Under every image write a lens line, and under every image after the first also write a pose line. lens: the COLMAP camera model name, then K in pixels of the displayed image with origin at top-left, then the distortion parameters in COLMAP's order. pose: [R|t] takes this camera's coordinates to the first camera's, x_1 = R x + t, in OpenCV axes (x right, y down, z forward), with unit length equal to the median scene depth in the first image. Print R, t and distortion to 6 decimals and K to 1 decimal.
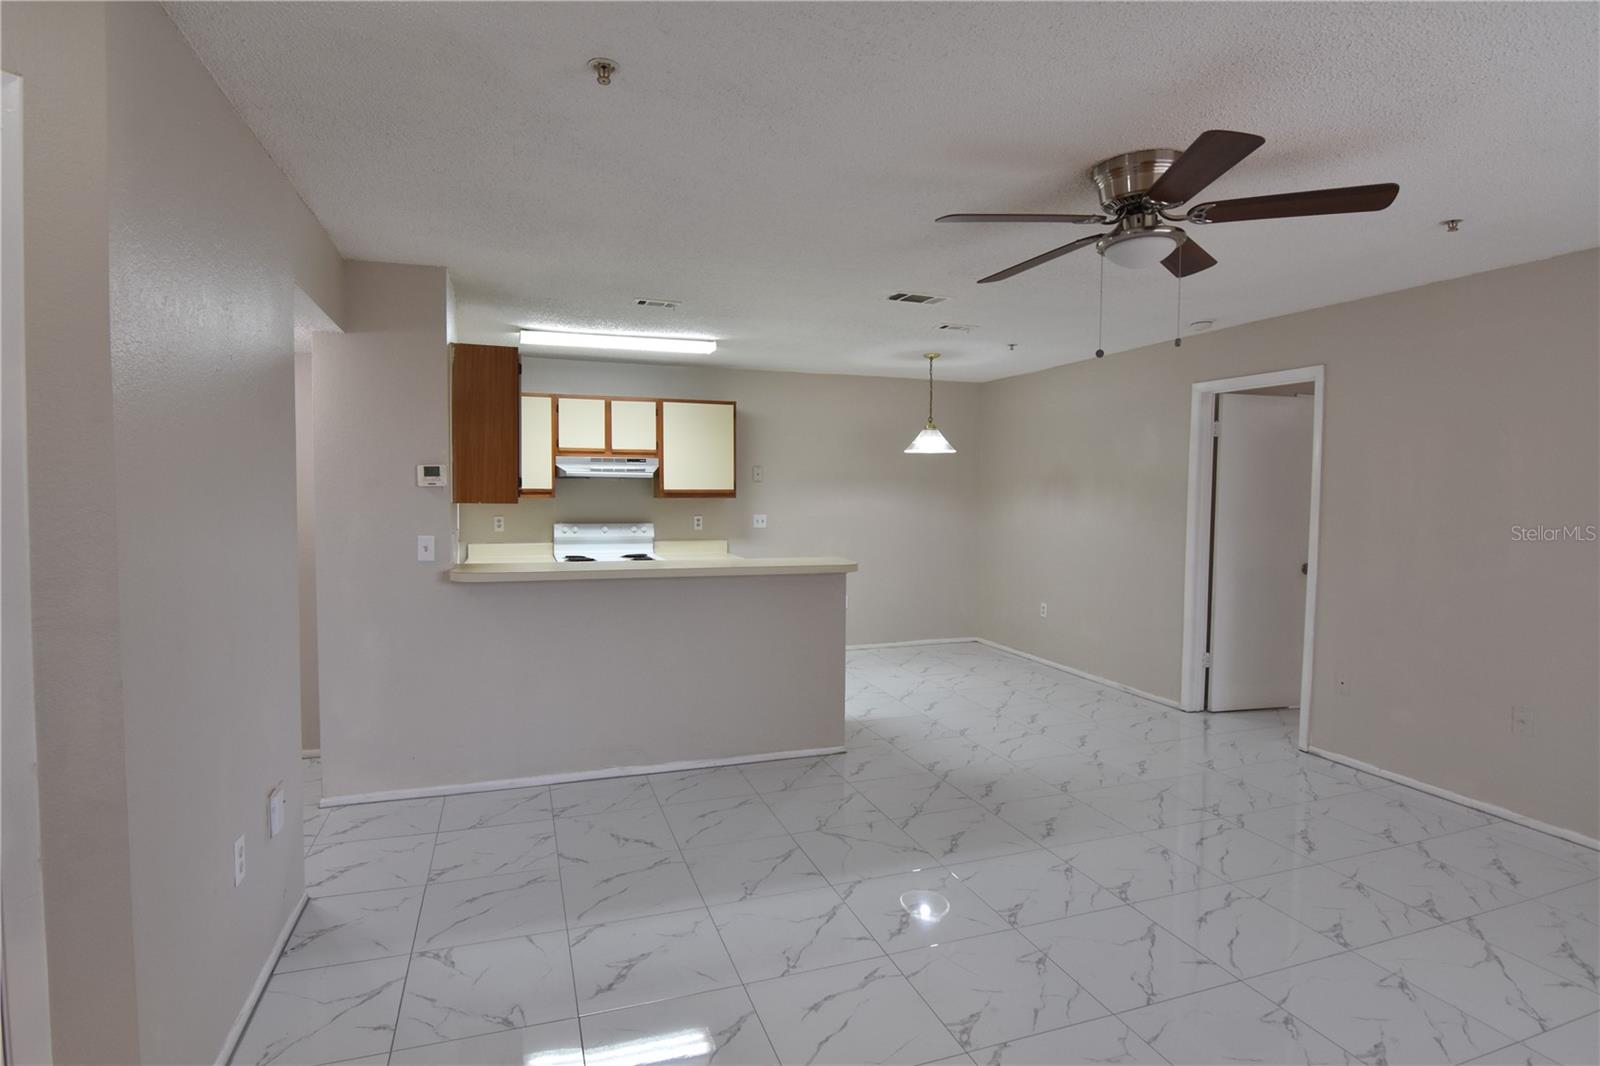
lens RADIAL K [[801.7, 0, 800.0], [0, 801.7, 533.0], [0, 0, 1]] dist [0.002632, 0.000091]
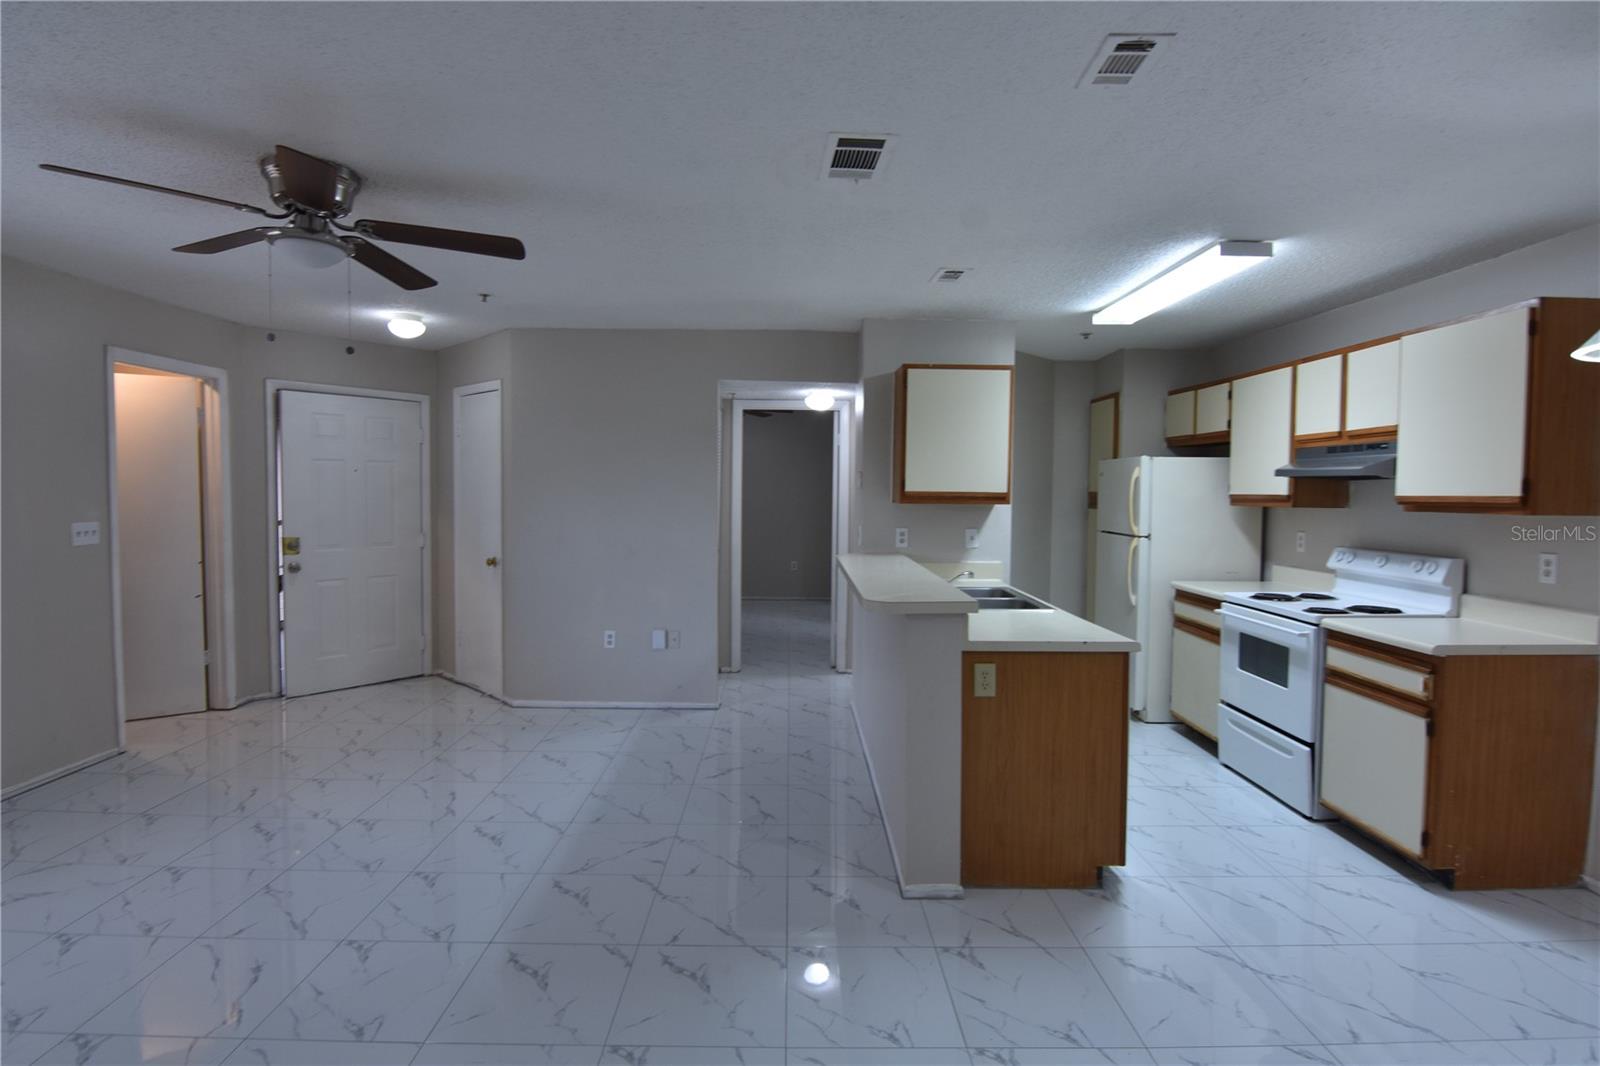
lens RADIAL K [[816.6, 0, 796.0], [0, 816.6, 524.5], [0, 0, 1]] dist [-0.005181, -0.001555]
pose [[-0.333107, 0.028963, -0.942444, 0.775537], [-0.063999, 0.996528, 0.053245, -0.059587], [0.940715, 0.078052, -0.330097, 1.243657]]
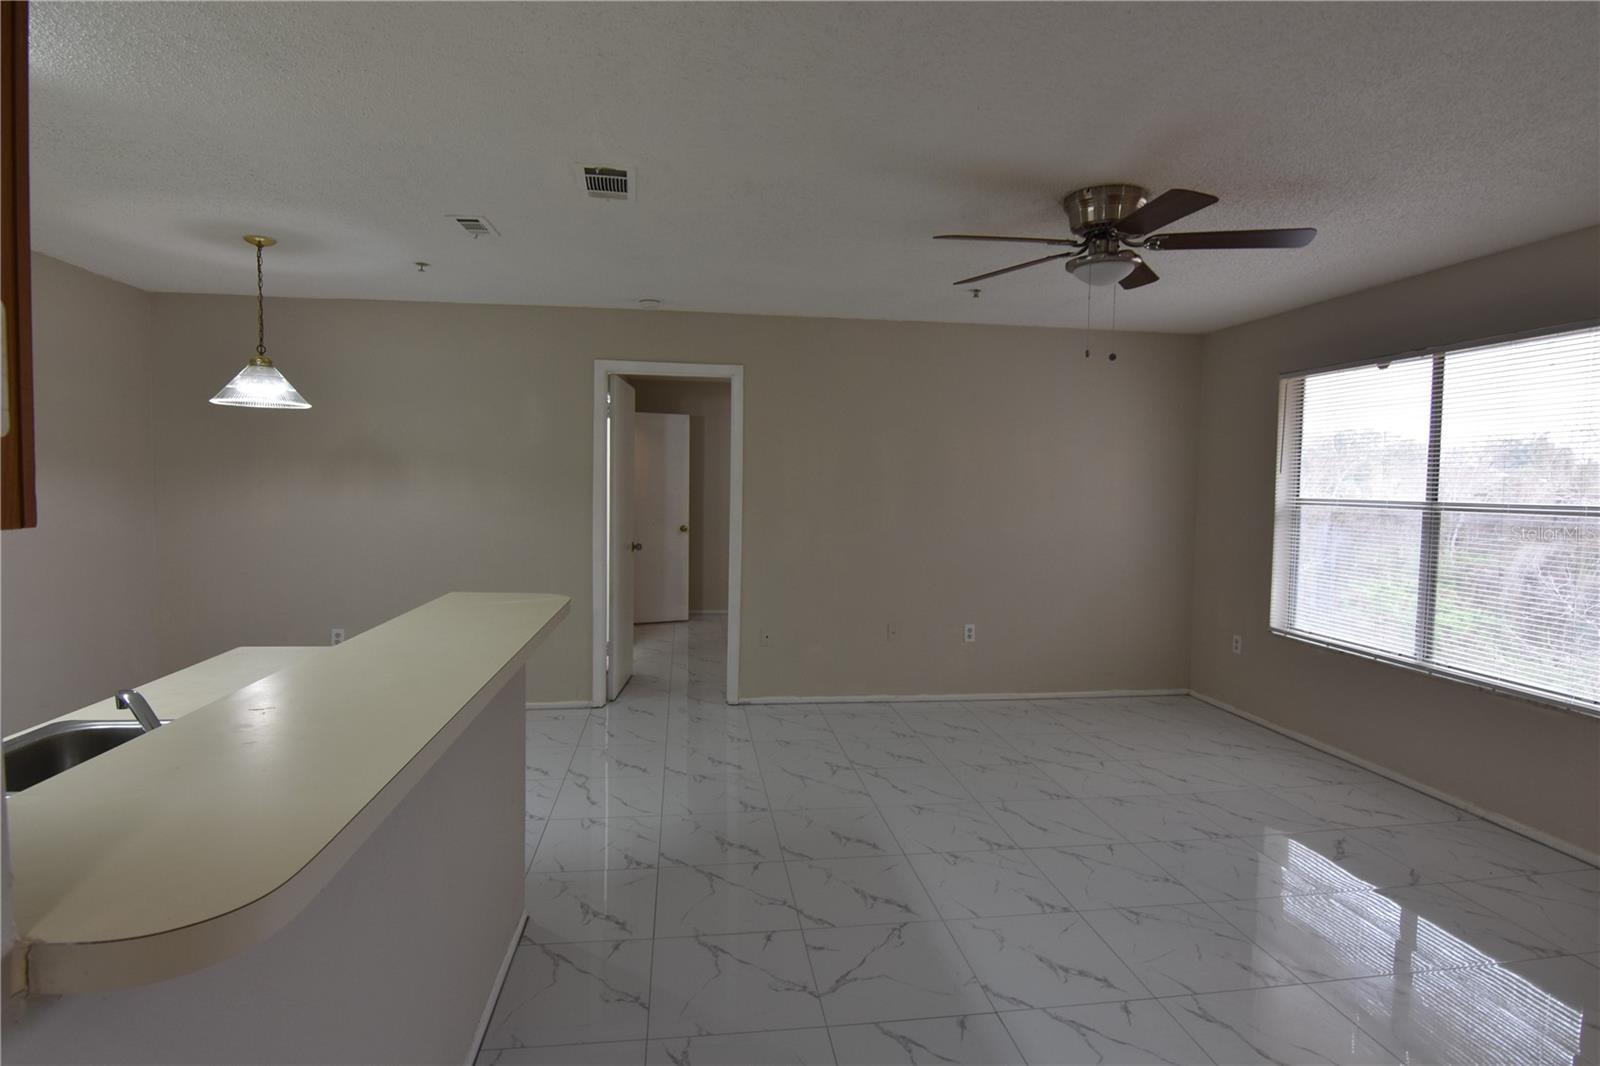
lens RADIAL K [[816.6, 0, 796.0], [0, 816.6, 524.5], [0, 0, 1]] dist [-0.005181, -0.001555]
pose [[0.209843, -0.056843, 0.976081, -0.528613], [0.041513, 0.997926, 0.049190, -0.040942], [-0.976854, 0.030198, 0.211767, 0.750053]]
